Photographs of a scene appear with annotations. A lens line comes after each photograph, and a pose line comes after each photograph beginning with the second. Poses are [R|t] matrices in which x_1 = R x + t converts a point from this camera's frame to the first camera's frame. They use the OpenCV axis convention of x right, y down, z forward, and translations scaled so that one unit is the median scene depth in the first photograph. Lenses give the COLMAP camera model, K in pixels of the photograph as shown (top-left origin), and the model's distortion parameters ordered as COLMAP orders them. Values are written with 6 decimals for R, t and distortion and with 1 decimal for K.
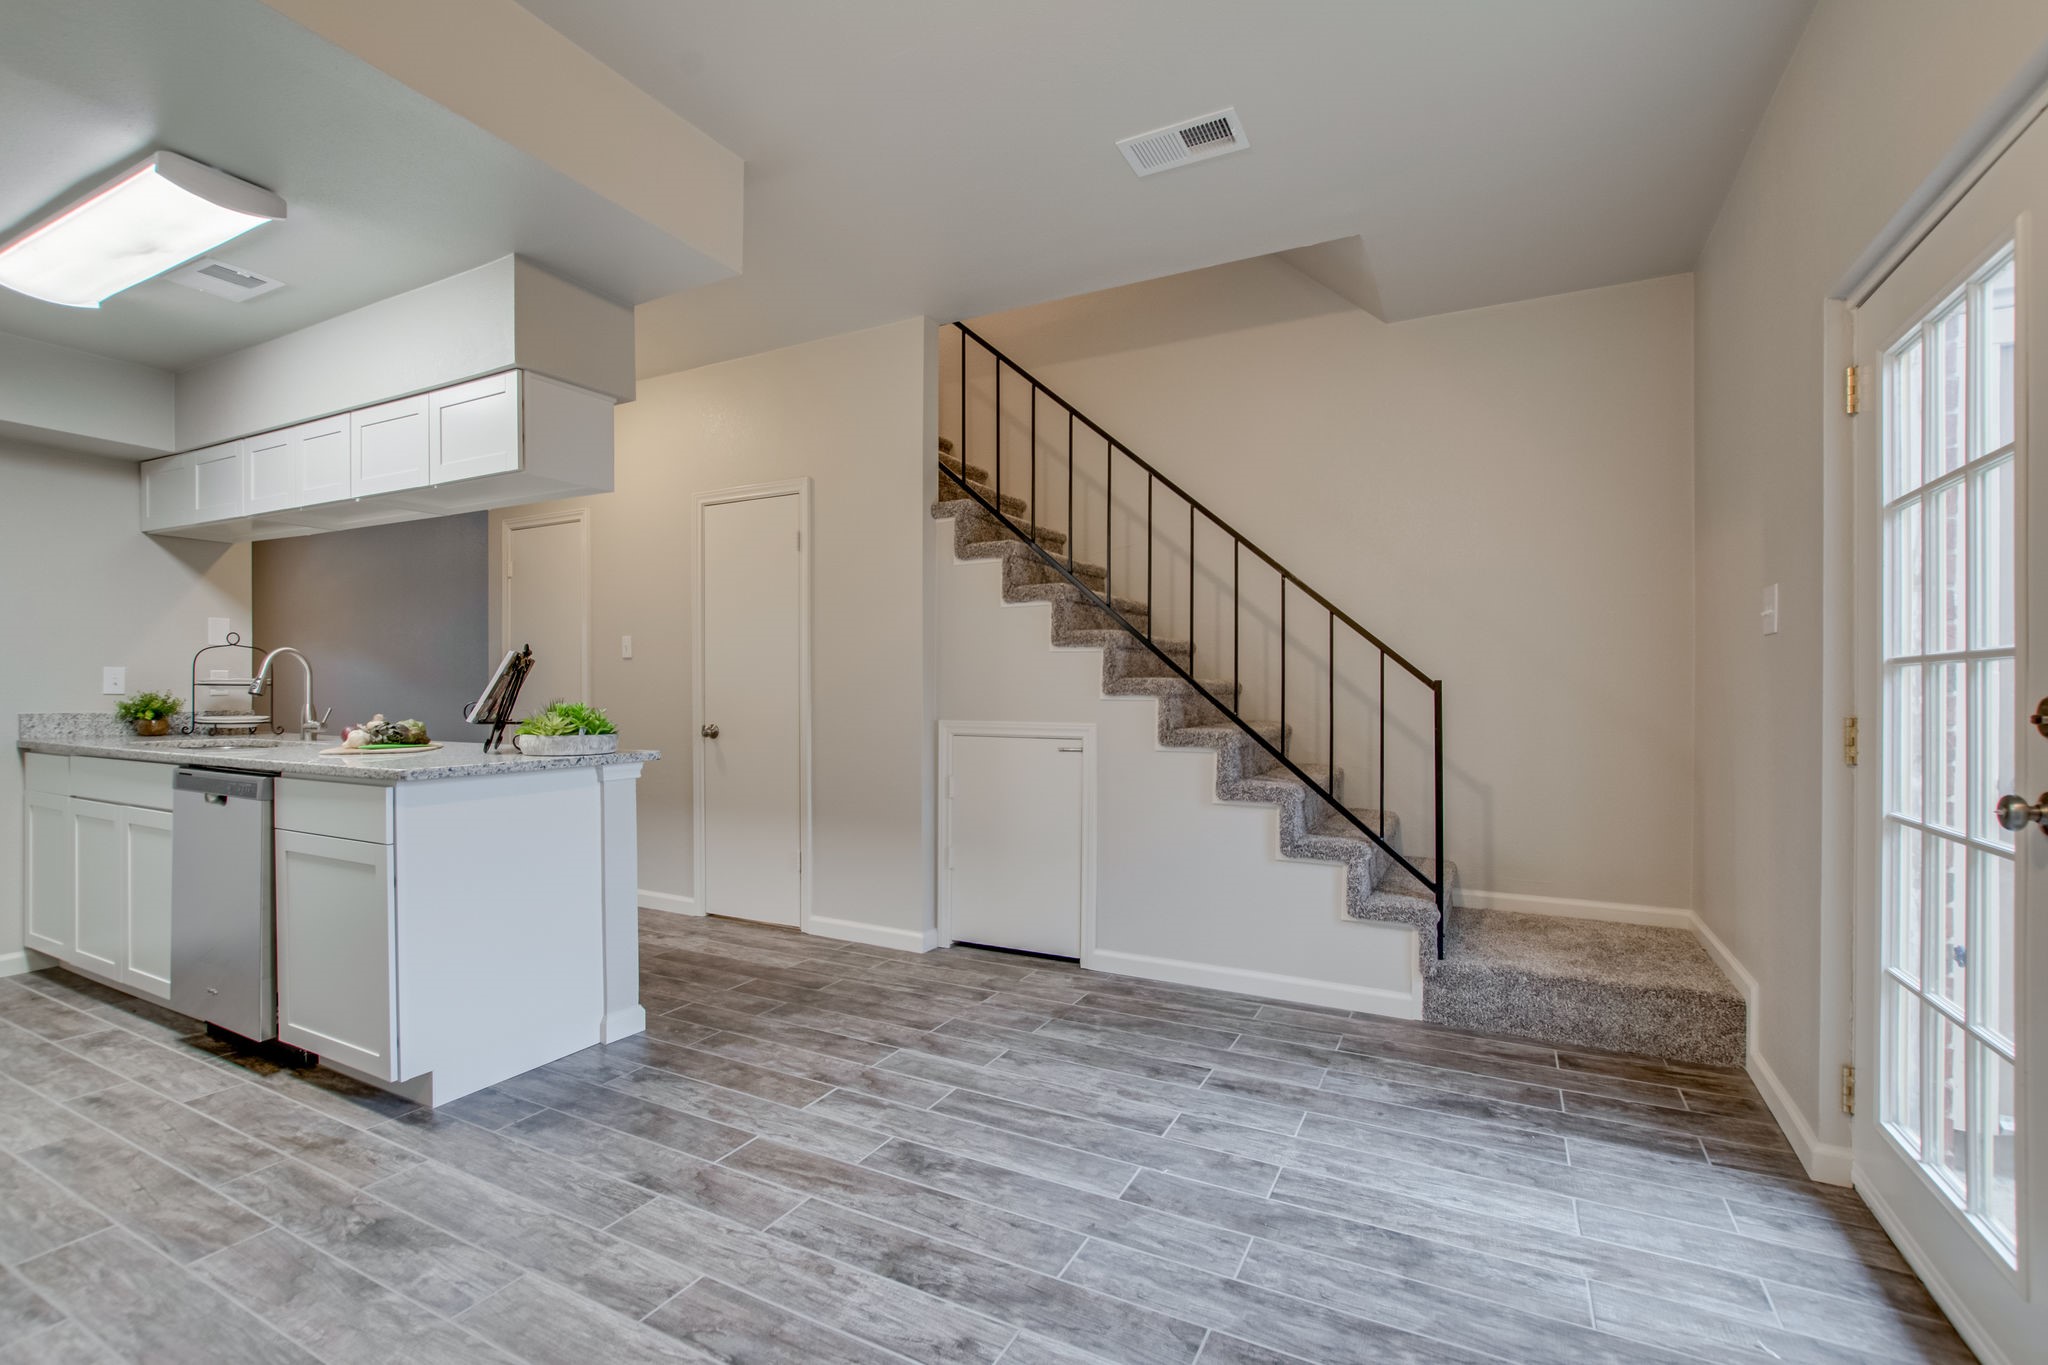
lens RADIAL K [[901.1, 0, 1015.9], [0, 901.1, 688.6], [0, 0, 1]] dist [-0.008215, 0.000888]
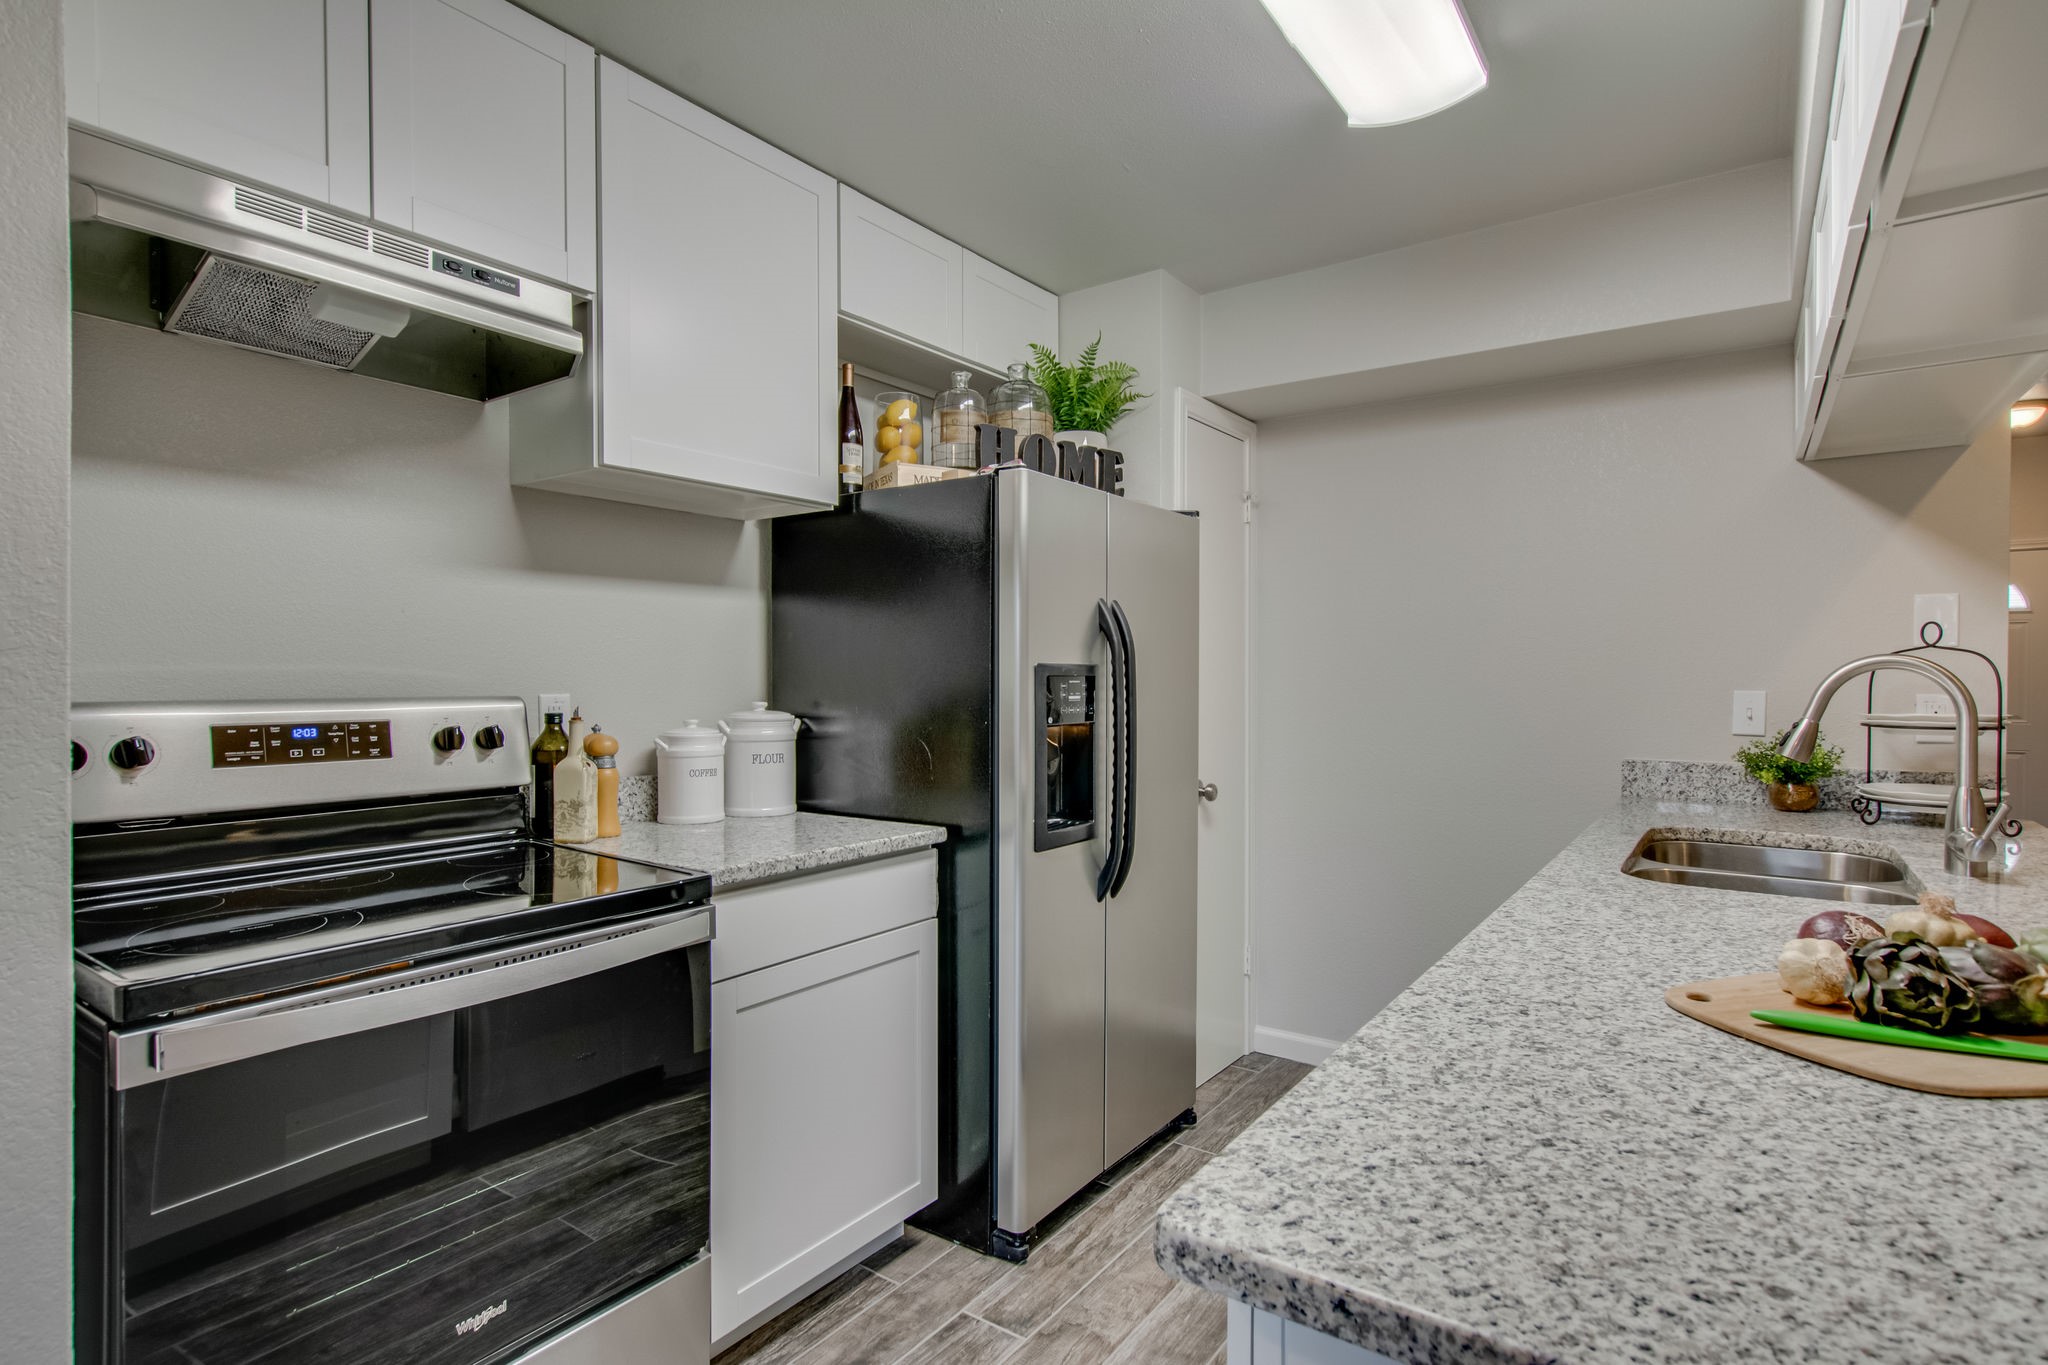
lens RADIAL K [[1029.5, 0, 1014.2], [0, 1029.5, 692.4], [0, 0, 1]] dist [-0.006672, 0.006156]
pose [[-0.135383, 0.012531, -0.990714, -0.445354], [0.002421, 0.999921, 0.012317, -0.061549], [0.990790, -0.000731, -0.135403, 1.104633]]
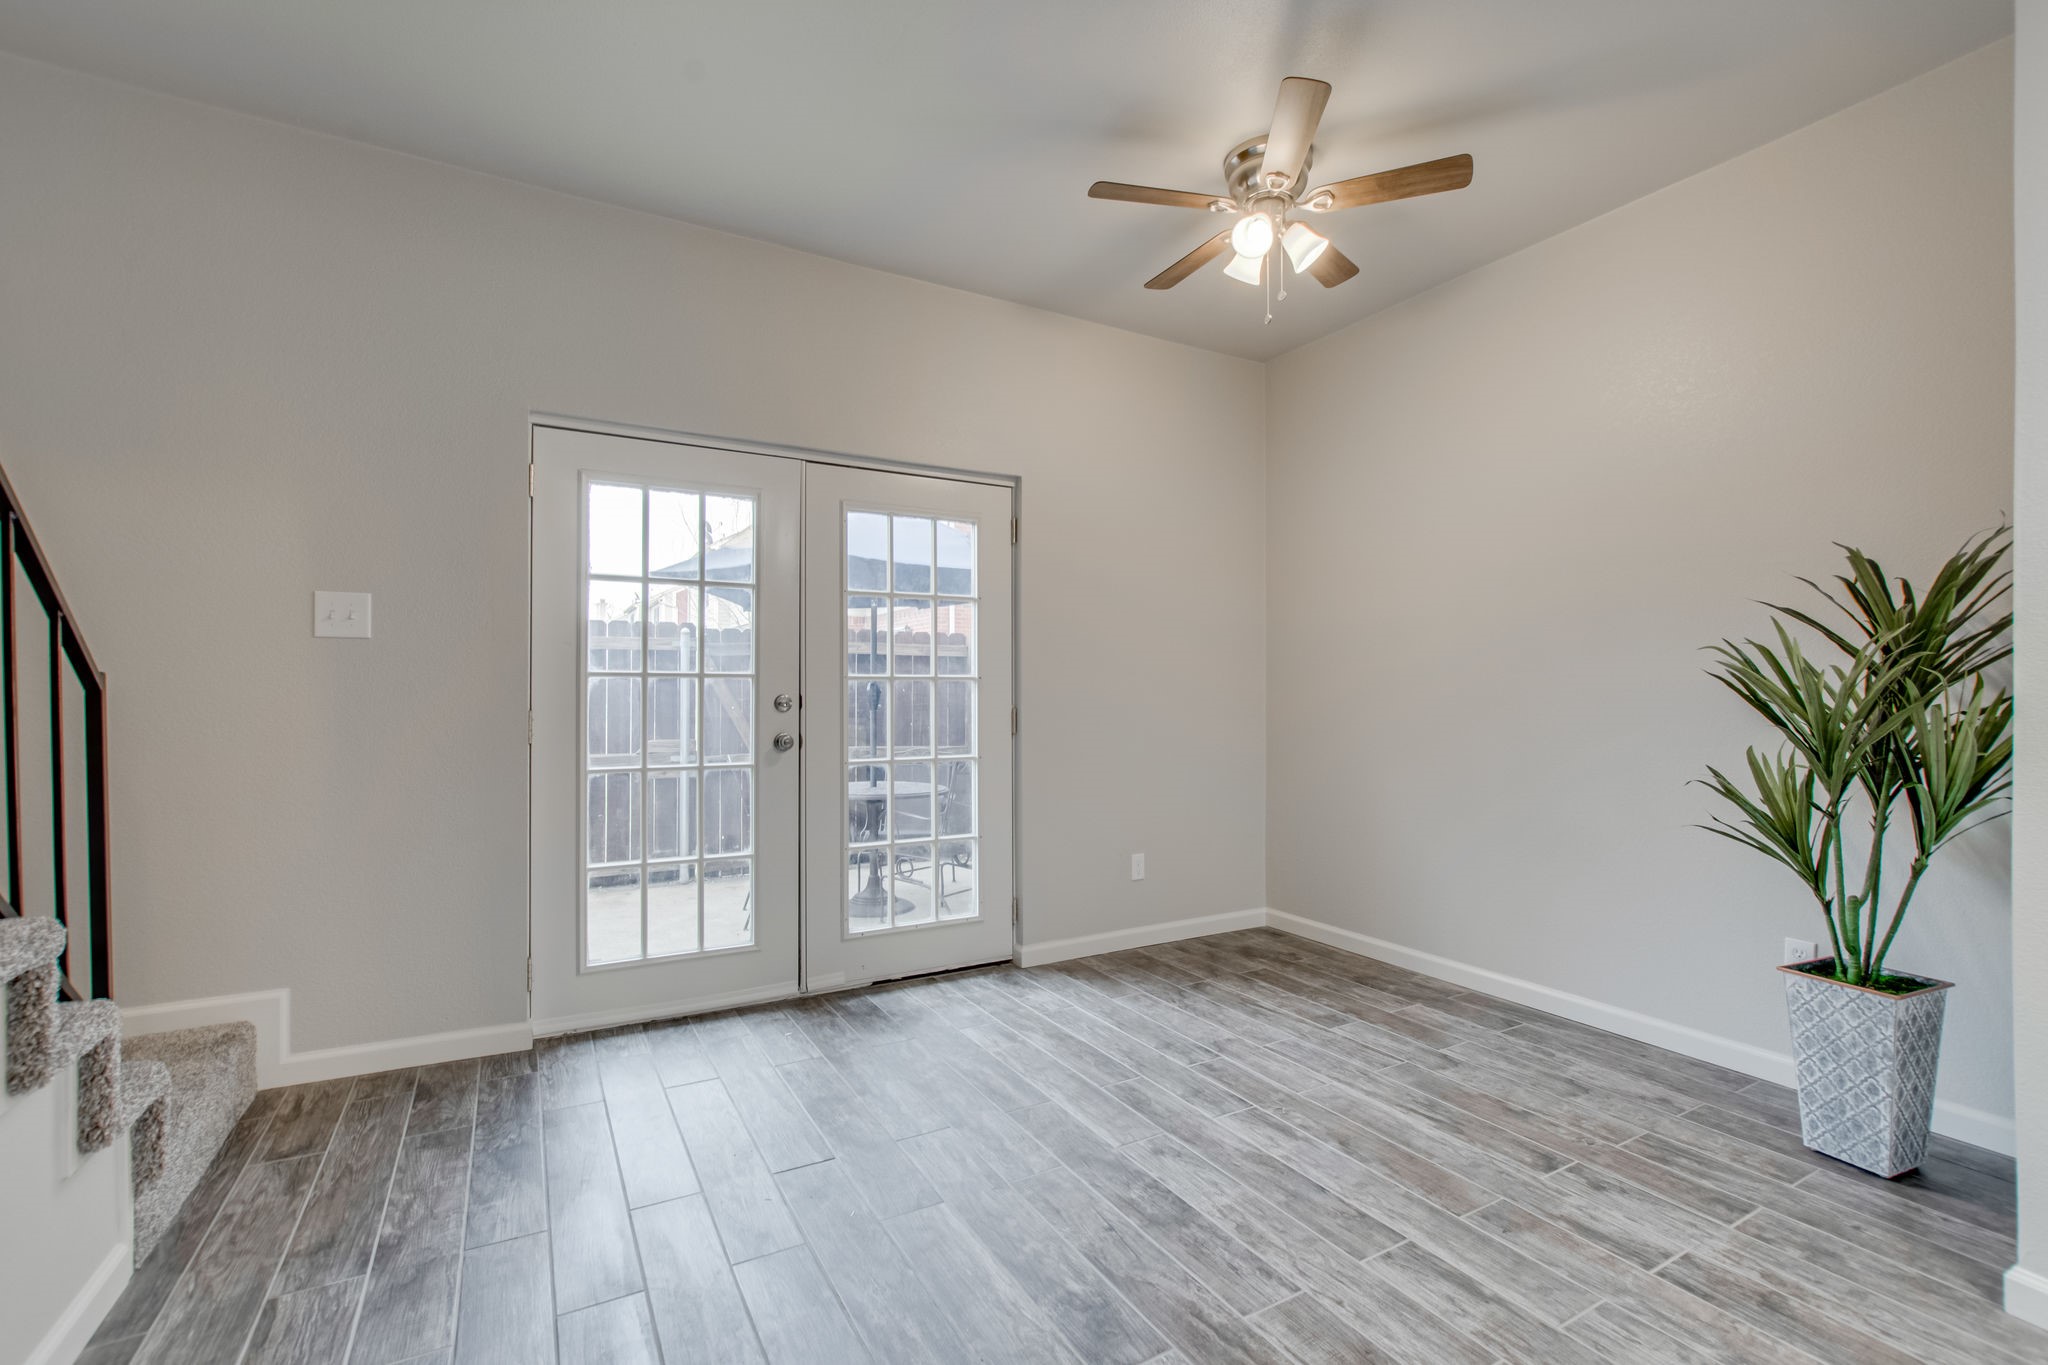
lens RADIAL K [[901.1, 0, 1015.9], [0, 901.1, 688.6], [0, 0, 1]] dist [-0.008215, 0.000888]
pose [[-0.840242, 0.000089, 0.542212, -0.482179], [-0.005822, 0.999941, -0.009186, 0.003941], [-0.542181, -0.010875, -0.840191, 1.752547]]
